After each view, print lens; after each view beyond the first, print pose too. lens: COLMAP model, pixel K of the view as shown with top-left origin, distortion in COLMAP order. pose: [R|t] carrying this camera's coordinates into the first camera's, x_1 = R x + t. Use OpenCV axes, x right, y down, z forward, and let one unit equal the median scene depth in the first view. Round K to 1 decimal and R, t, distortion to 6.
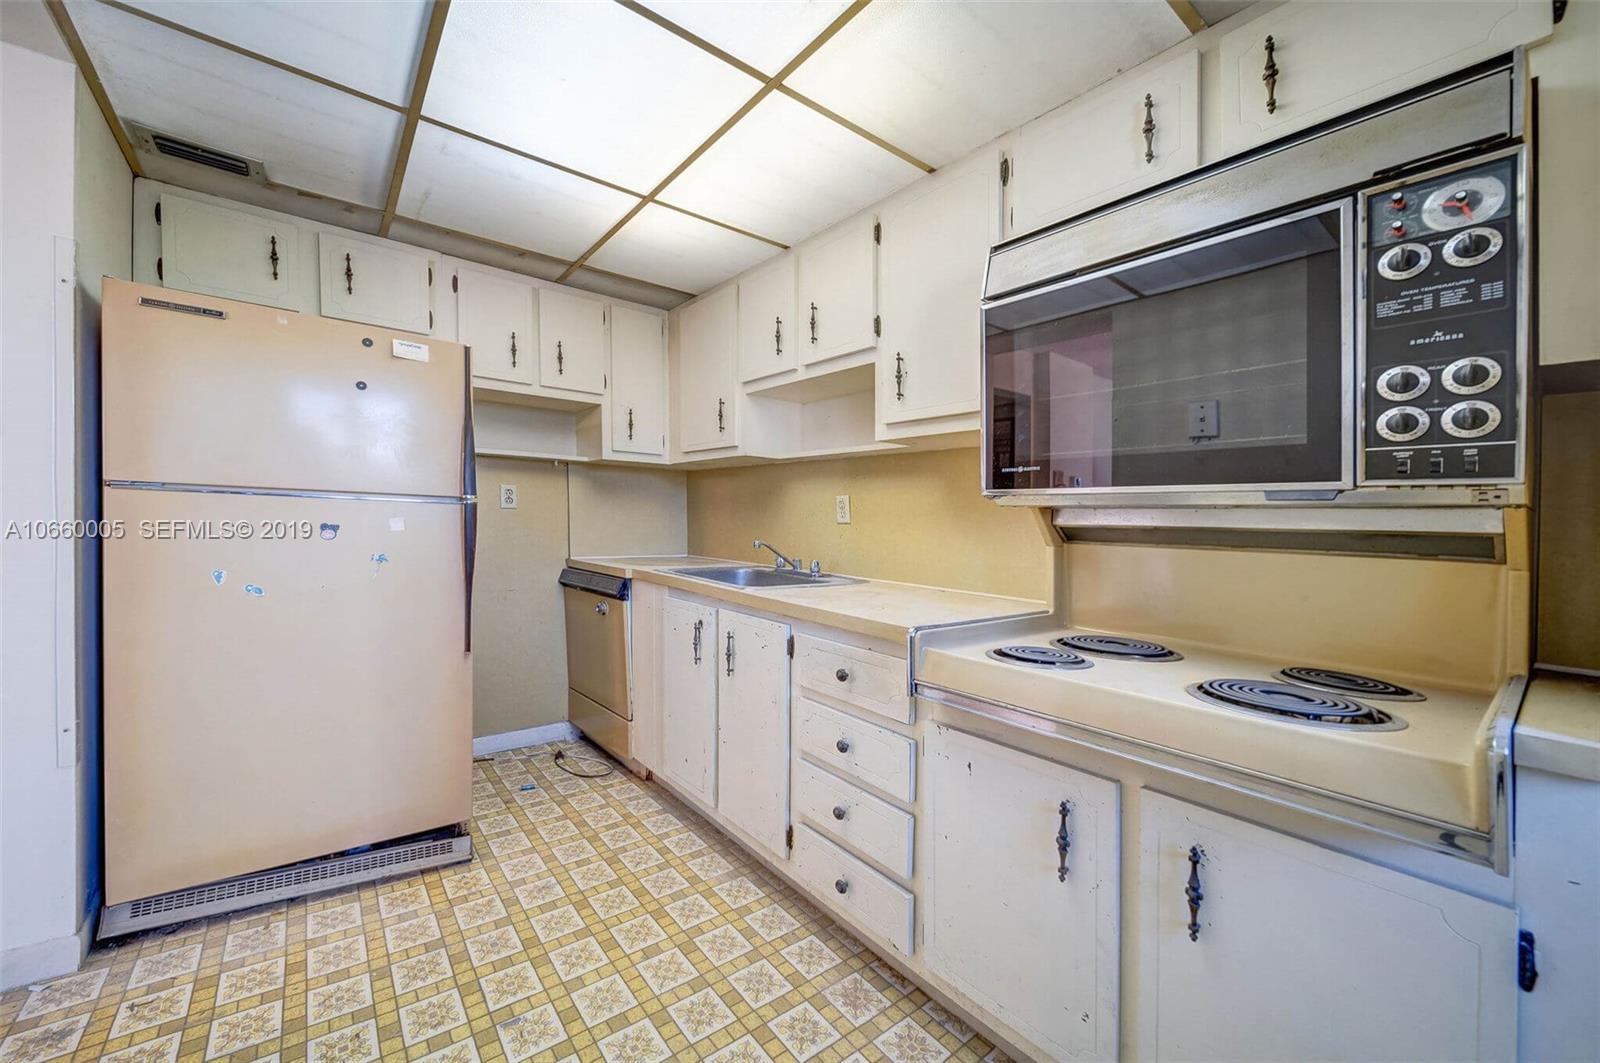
lens RADIAL K [[596.7, 0, 800.1], [0, 596.7, 540.6], [0, 0, 1]] dist [0.005834, -0.000493]
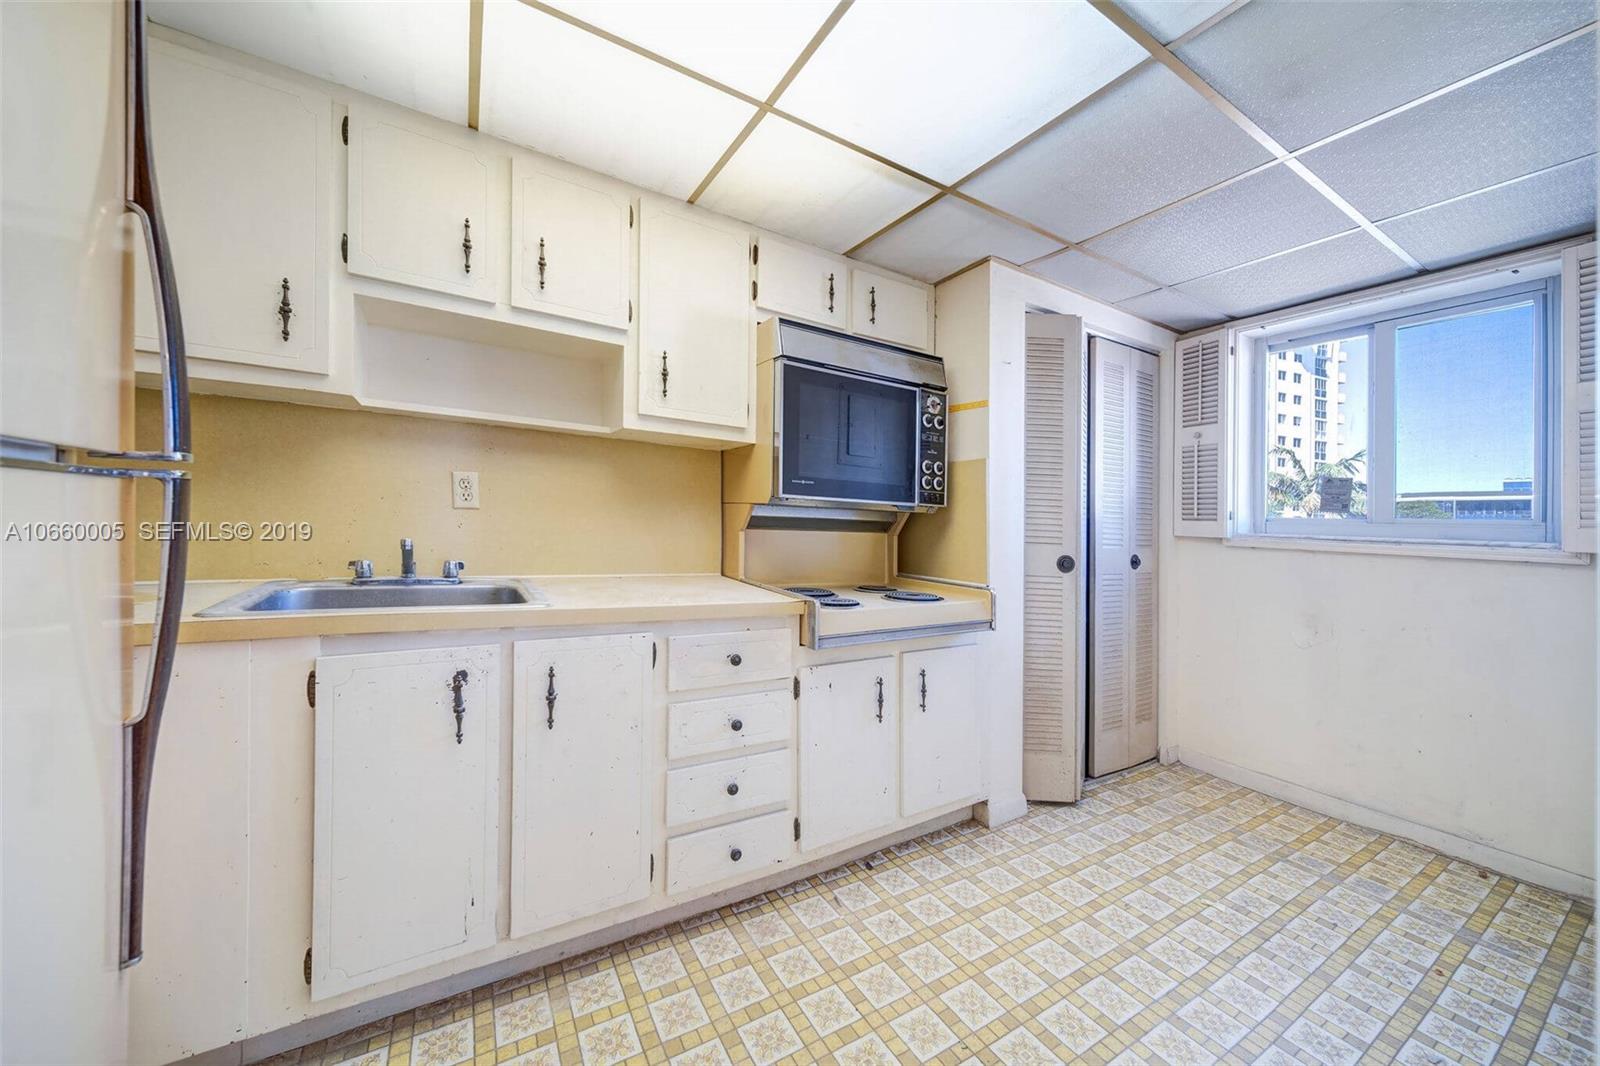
lens RADIAL K [[596.7, 0, 812.8], [0, 596.7, 506.7], [0, 0, 1]] dist [0.005834, -0.000493]
pose [[0.104748, 0.002716, 0.994495, -0.981110], [-0.003123, 0.999992, -0.002402, -0.049124], [-0.994494, -0.002854, 0.104756, 0.737248]]
